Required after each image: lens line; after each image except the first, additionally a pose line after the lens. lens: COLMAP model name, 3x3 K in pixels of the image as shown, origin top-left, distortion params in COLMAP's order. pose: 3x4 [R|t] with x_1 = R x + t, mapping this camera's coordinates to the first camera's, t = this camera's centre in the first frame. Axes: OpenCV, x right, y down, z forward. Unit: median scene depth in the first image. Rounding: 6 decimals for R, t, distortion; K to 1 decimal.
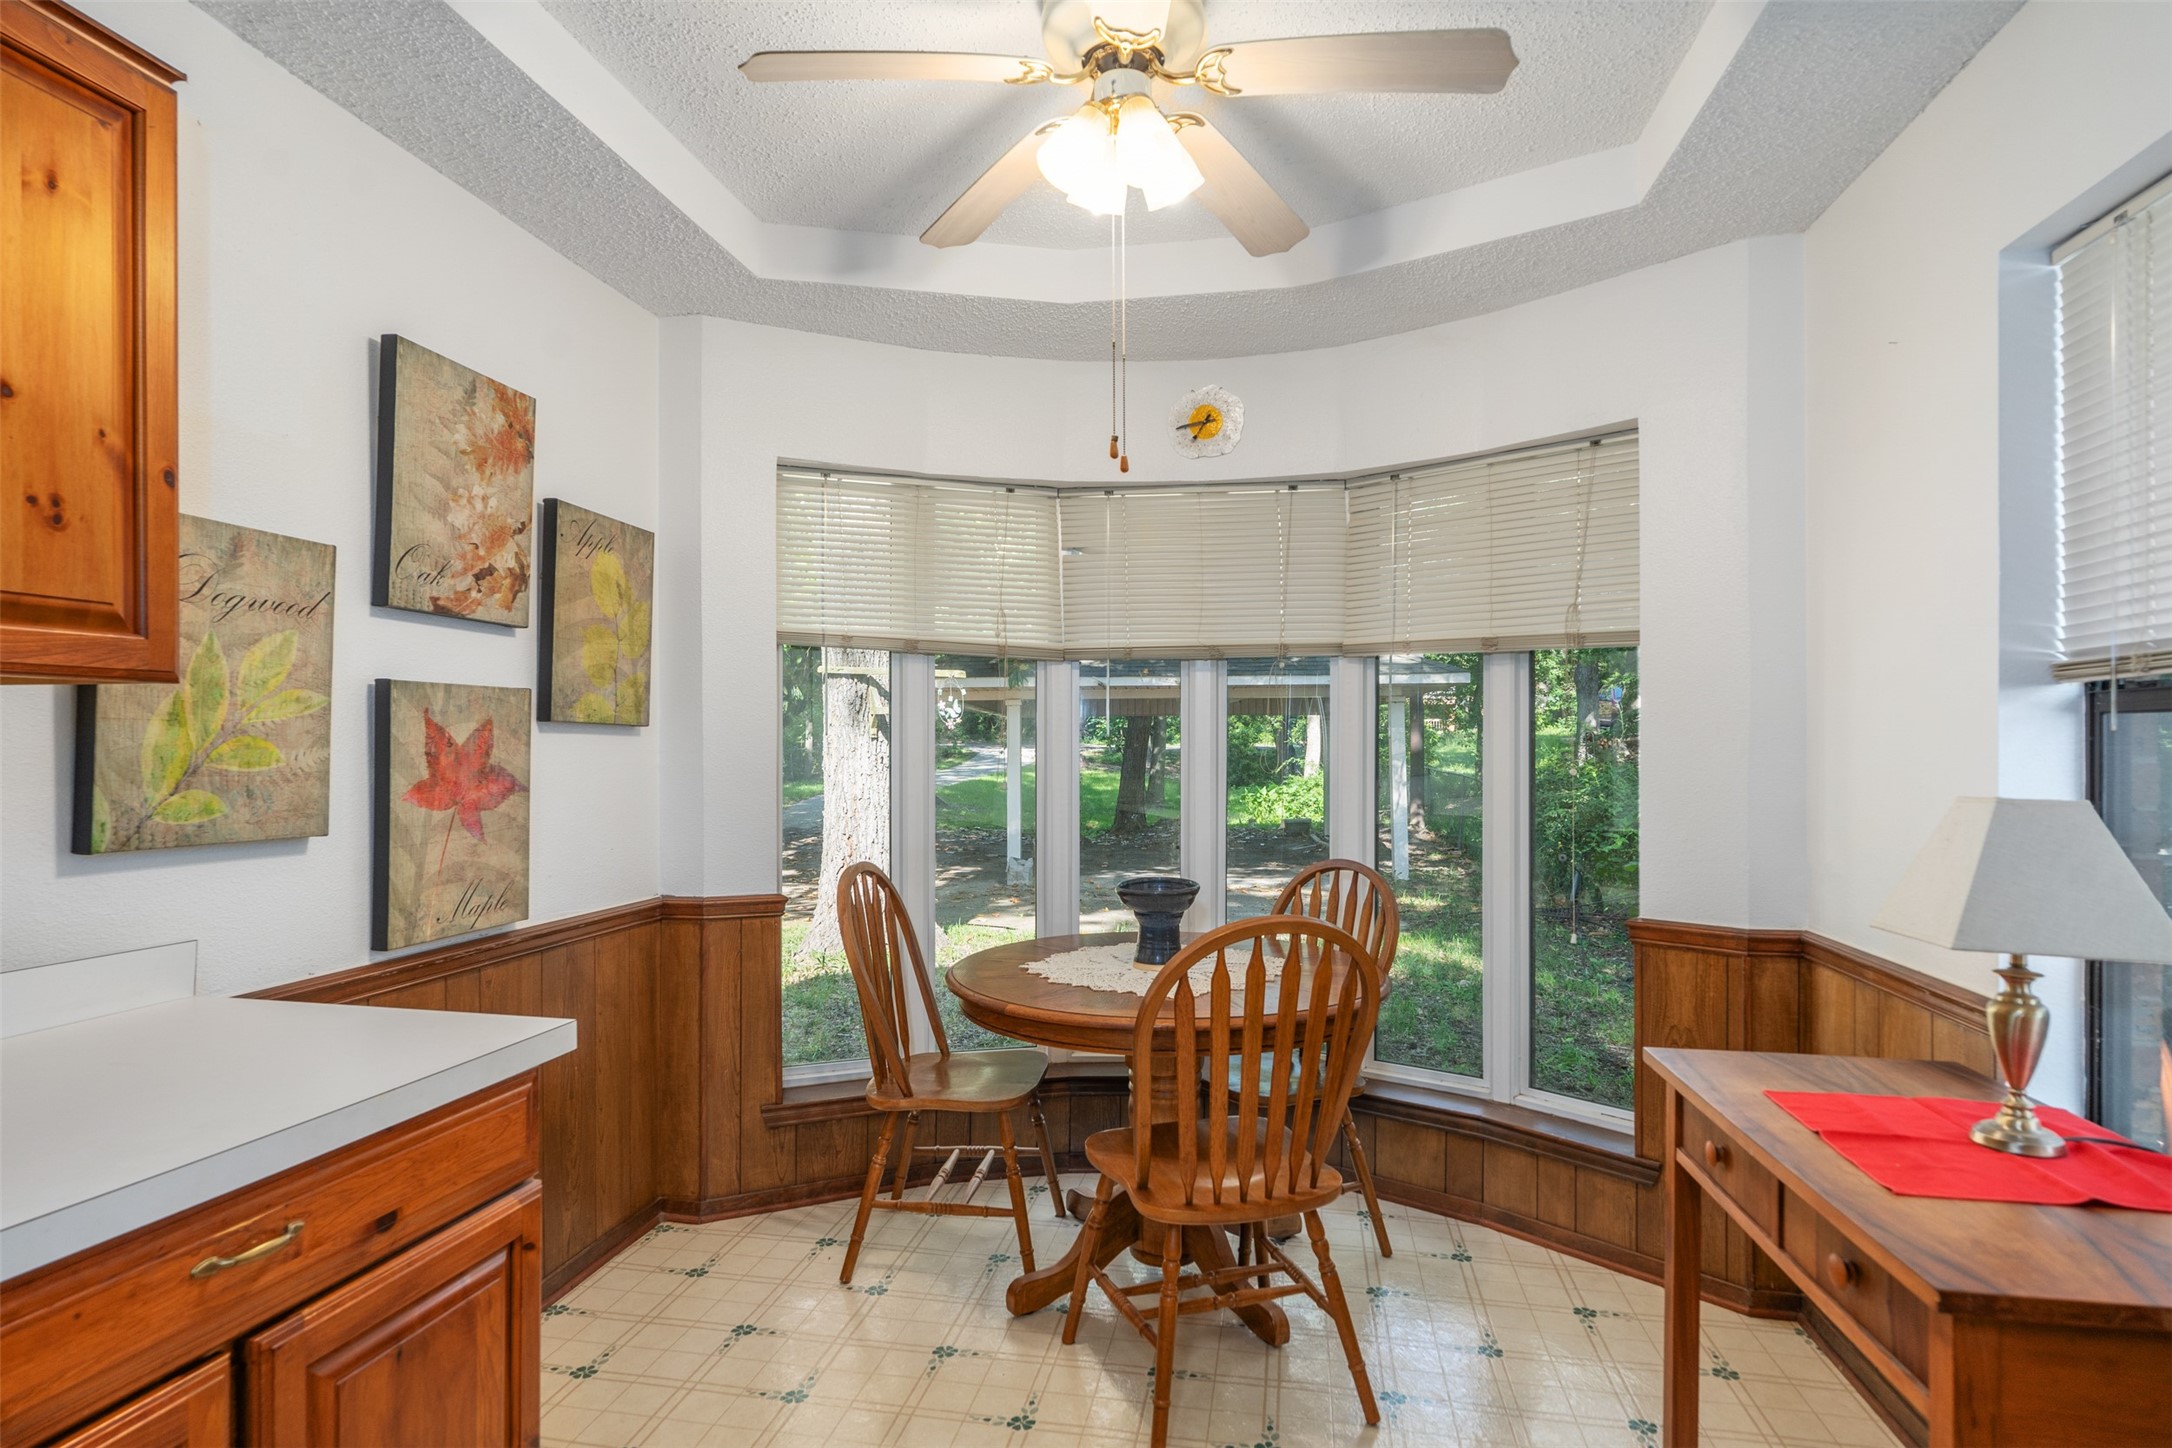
lens RADIAL K [[1176.7, 0, 1072.7], [0, 1176.7, 762.7], [0, 0, 1]] dist [0.006167, -0.001171]
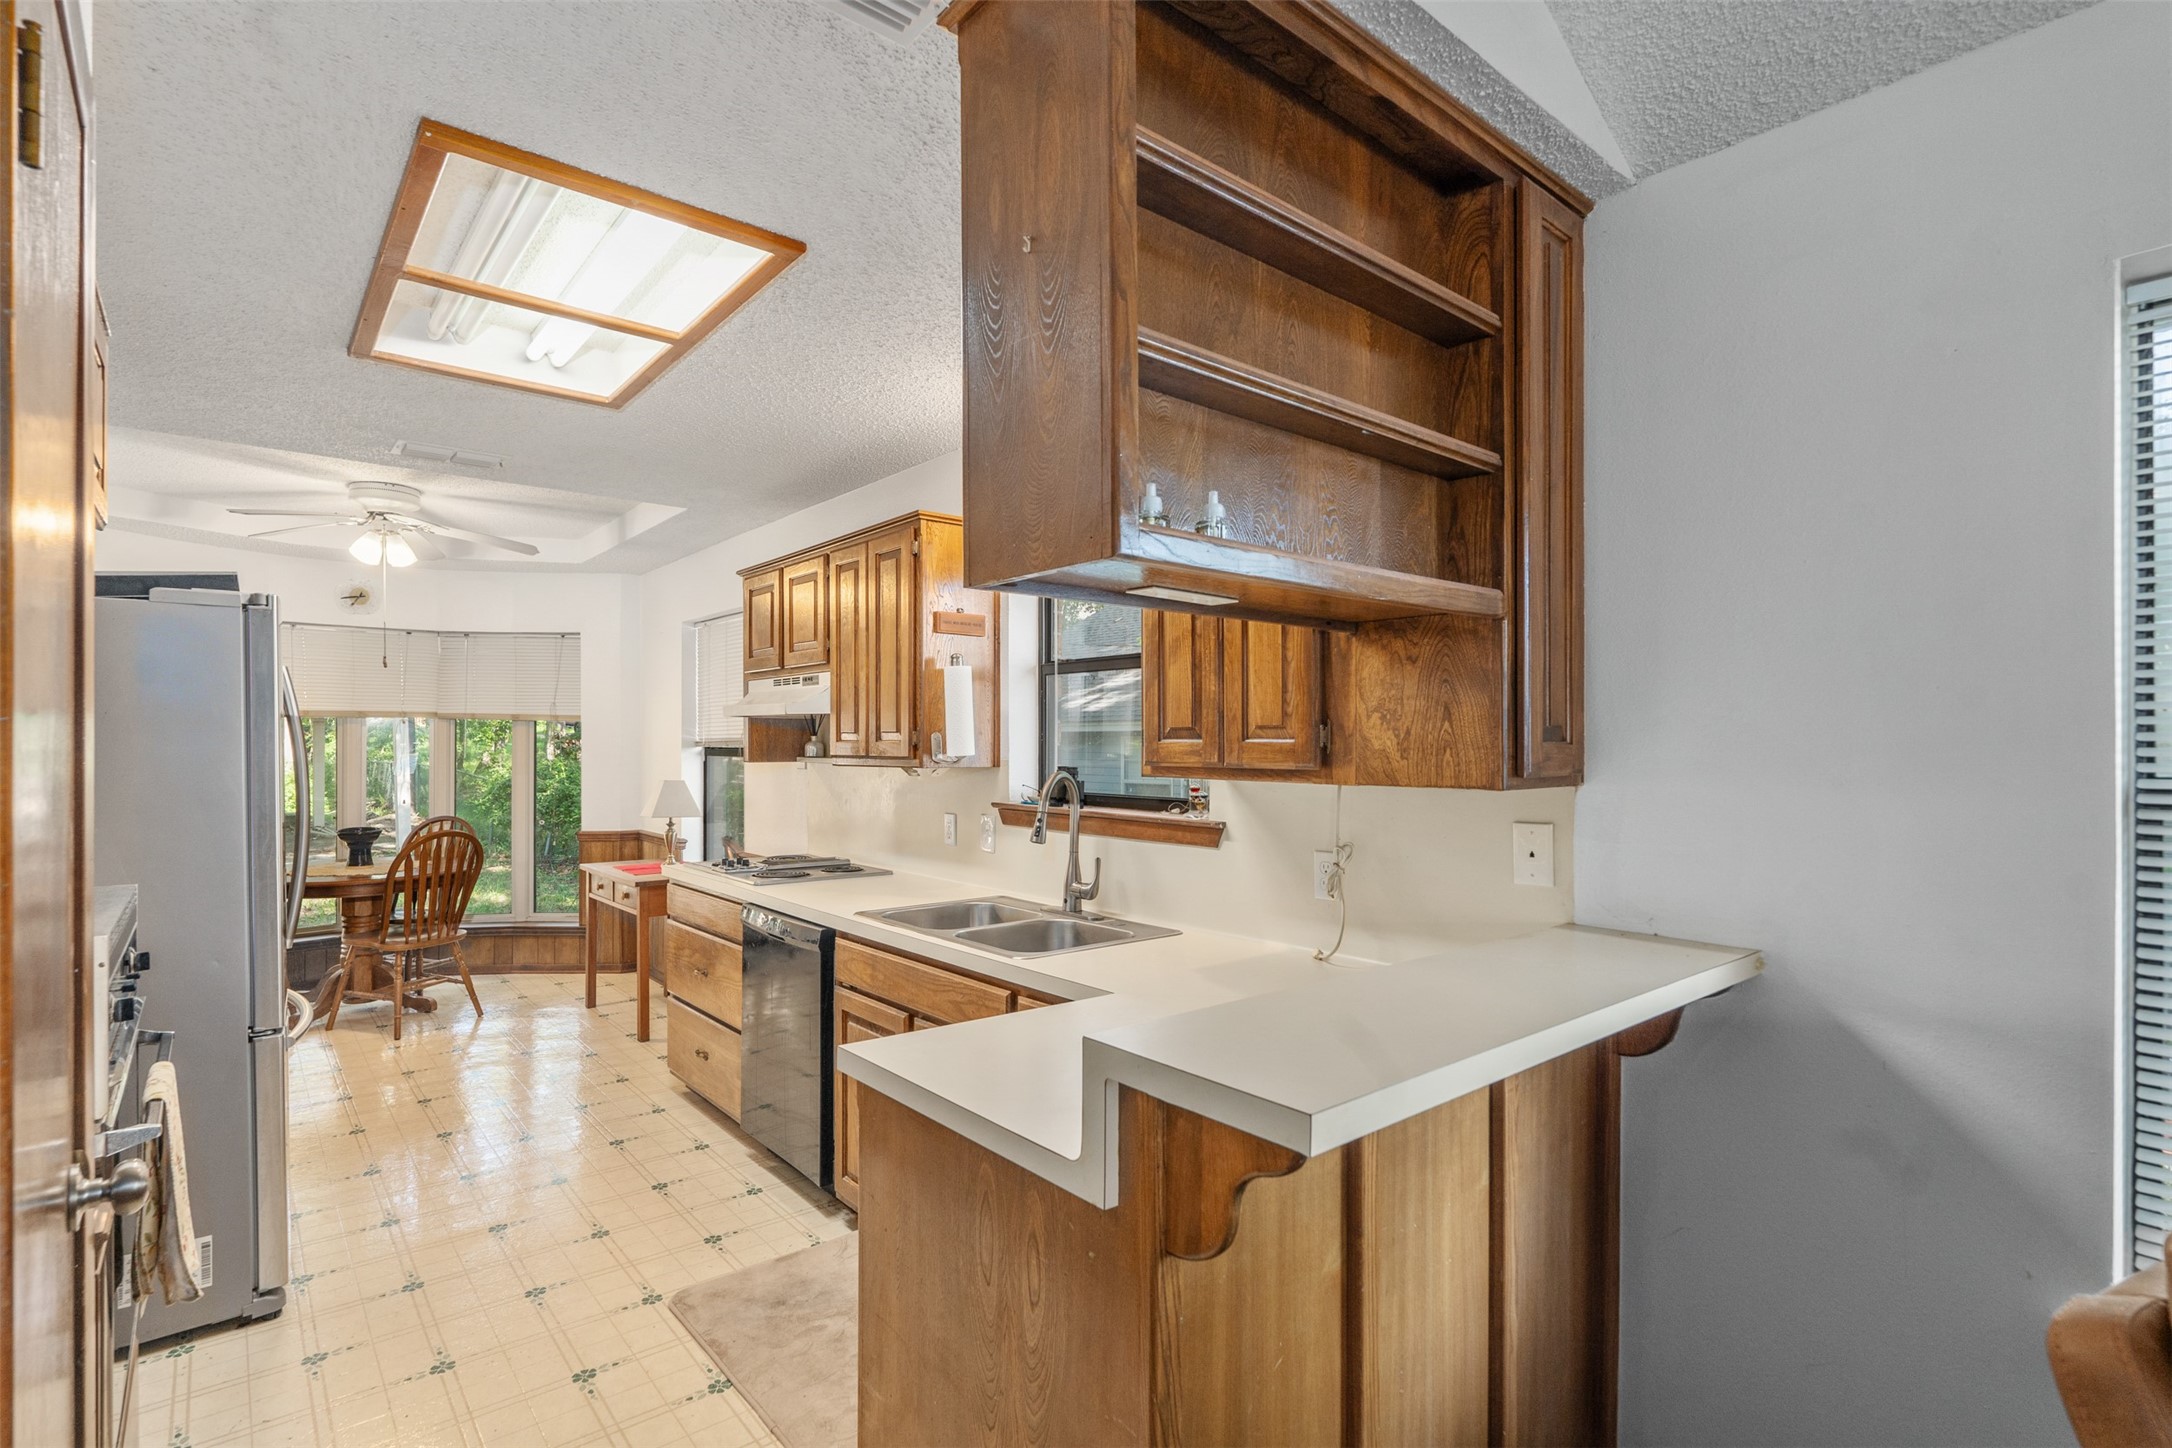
lens RADIAL K [[1017.9, 0, 1063.6], [0, 1017.9, 731.1], [0, 0, 1]] dist [-0.004910, -0.000238]
pose [[0.639572, 0.008130, 0.768689, -0.693634], [0.009872, 0.999775, -0.018788, -0.040971], [-0.768668, 0.019605, 0.639347, -1.549091]]
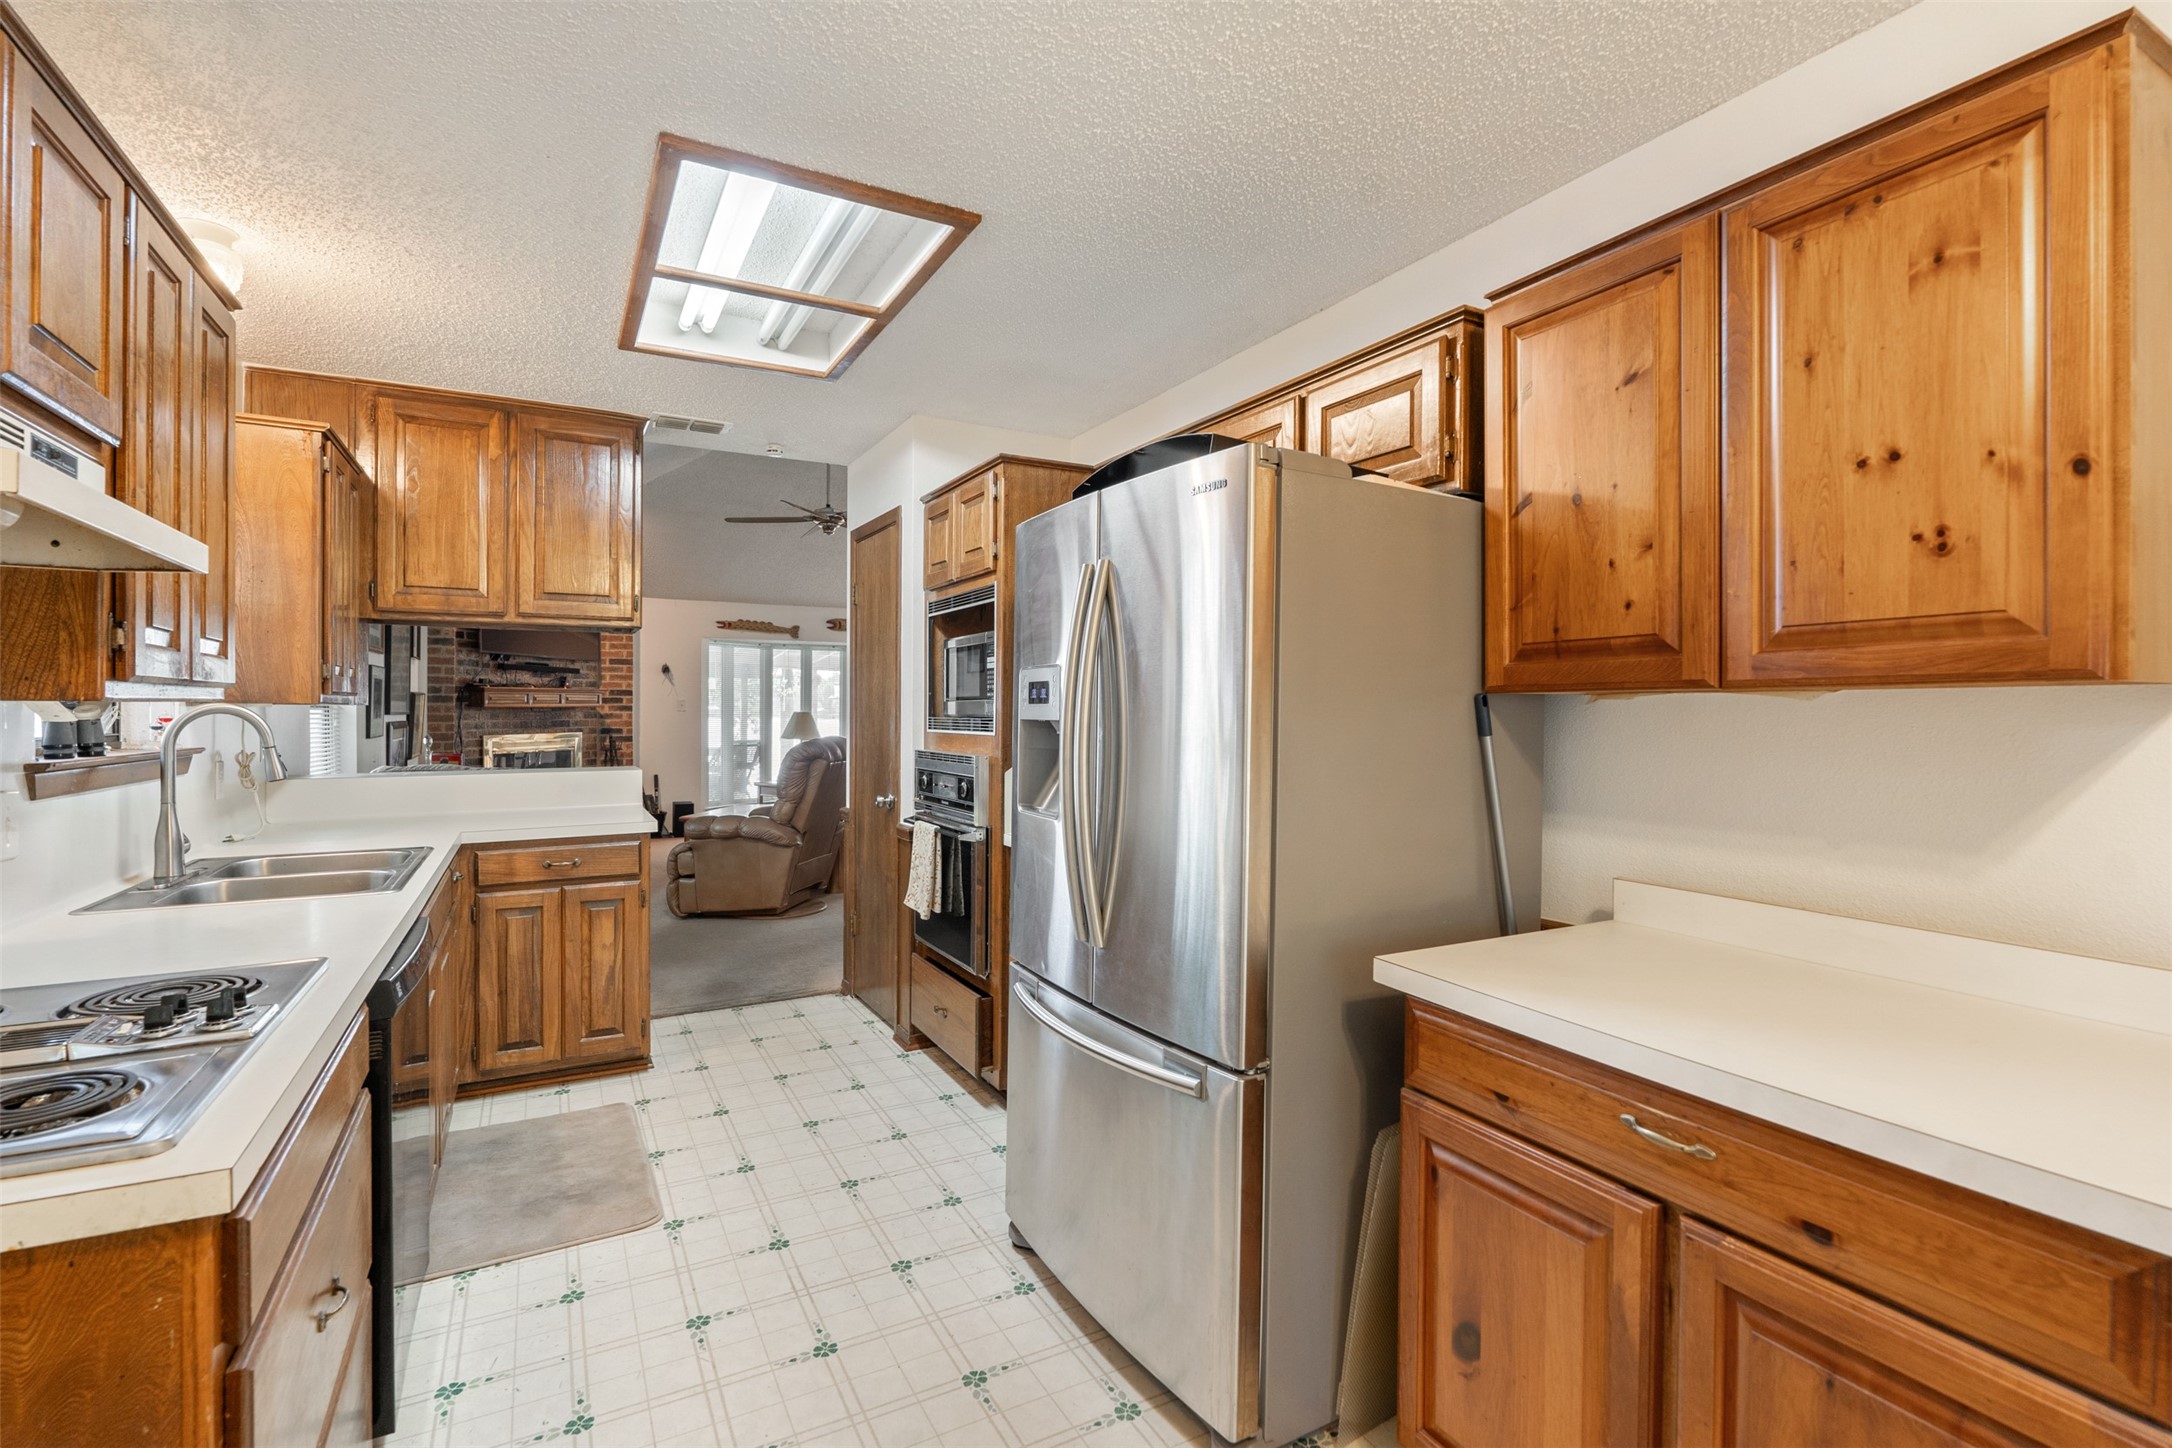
lens RADIAL K [[953.9, 0, 1018.8], [0, 953.9, 718.5], [0, 0, 1]] dist [-0.012600, 0.000978]
pose [[-0.802896, 0.008294, -0.596061, 0.216393], [-0.006444, 0.999724, 0.022590, -0.028143], [0.596084, 0.021978, -0.802621, 0.631358]]
